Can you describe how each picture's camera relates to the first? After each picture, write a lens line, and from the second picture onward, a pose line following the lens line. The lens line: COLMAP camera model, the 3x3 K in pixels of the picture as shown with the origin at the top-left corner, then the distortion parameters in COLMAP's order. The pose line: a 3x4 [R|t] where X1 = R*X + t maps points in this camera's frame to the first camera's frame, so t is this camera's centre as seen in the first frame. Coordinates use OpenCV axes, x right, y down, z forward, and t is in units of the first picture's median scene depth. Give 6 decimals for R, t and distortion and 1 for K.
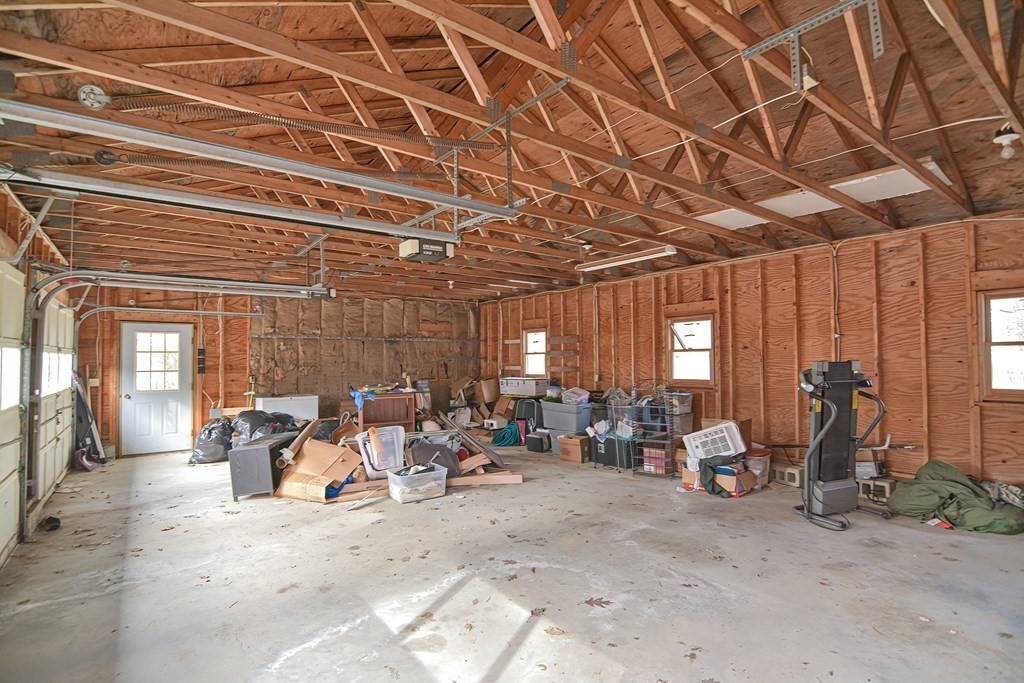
lens RADIAL K [[496.6, 0, 503.8], [0, 496.6, 344.8], [0, 0, 1]] dist [-0.001876, -0.010710]
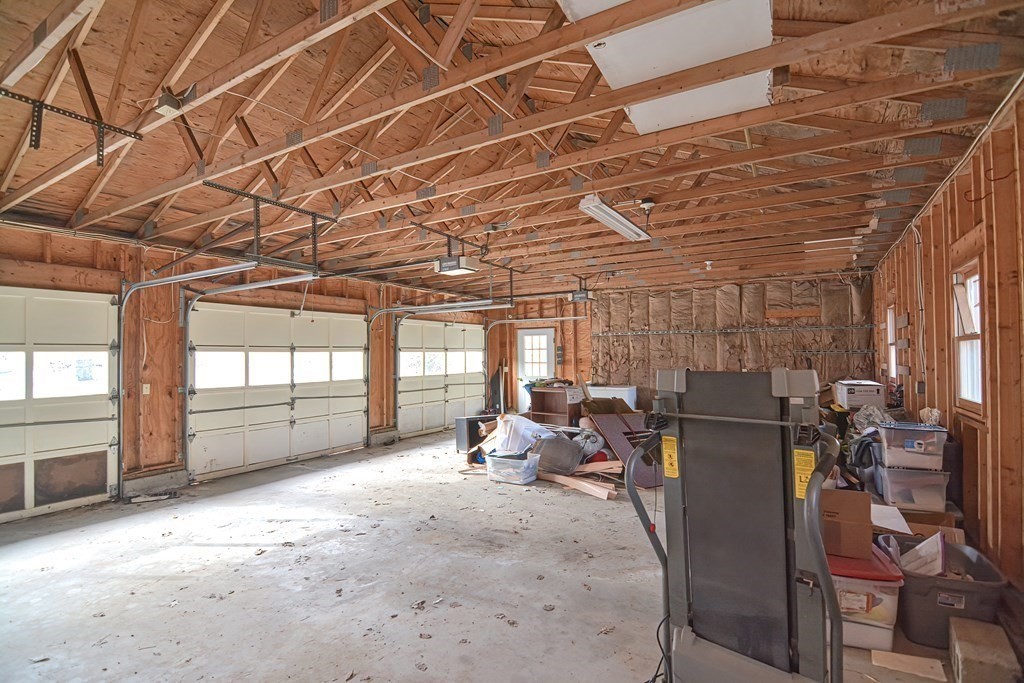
lens RADIAL K [[496.6, 0, 503.8], [0, 496.6, 344.8], [0, 0, 1]] dist [-0.001876, -0.010710]
pose [[0.371546, -0.016837, -0.928262, 0.607117], [0.034629, 0.999391, -0.004267, 0.005229], [0.927768, -0.030560, 0.371903, 0.409533]]
